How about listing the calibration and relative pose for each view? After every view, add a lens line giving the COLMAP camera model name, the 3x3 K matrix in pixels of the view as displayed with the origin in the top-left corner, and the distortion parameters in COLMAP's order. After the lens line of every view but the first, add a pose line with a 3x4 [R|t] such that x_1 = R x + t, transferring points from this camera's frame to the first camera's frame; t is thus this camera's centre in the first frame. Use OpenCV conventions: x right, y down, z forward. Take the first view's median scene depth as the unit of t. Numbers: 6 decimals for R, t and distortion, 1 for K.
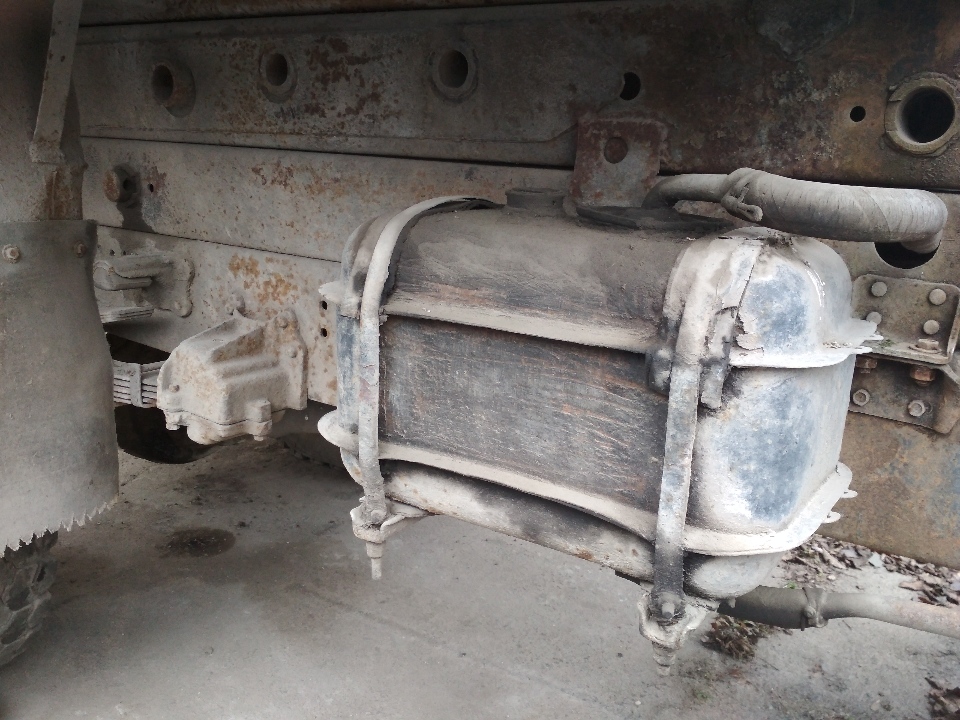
lens RADIAL K [[853.5, 0, 480.5], [0, 853.5, 360.3], [0, 0, 1]] dist [0.097443, -0.197155]
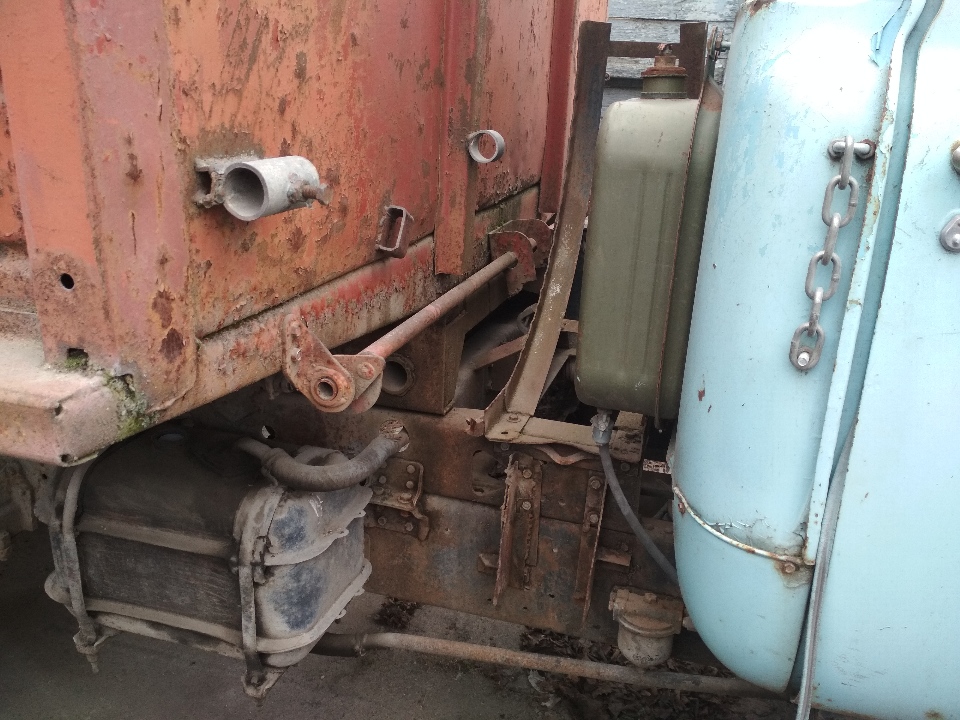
lens RADIAL K [[853.5, 0, 478.8], [0, 853.5, 359.7], [0, 0, 1]] dist [0.097443, -0.197155]
pose [[0.962138, -0.095034, 0.255459, 0.262462], [0.071499, 0.992424, 0.099911, -0.542165], [-0.263019, -0.077863, 0.961644, -0.864205]]
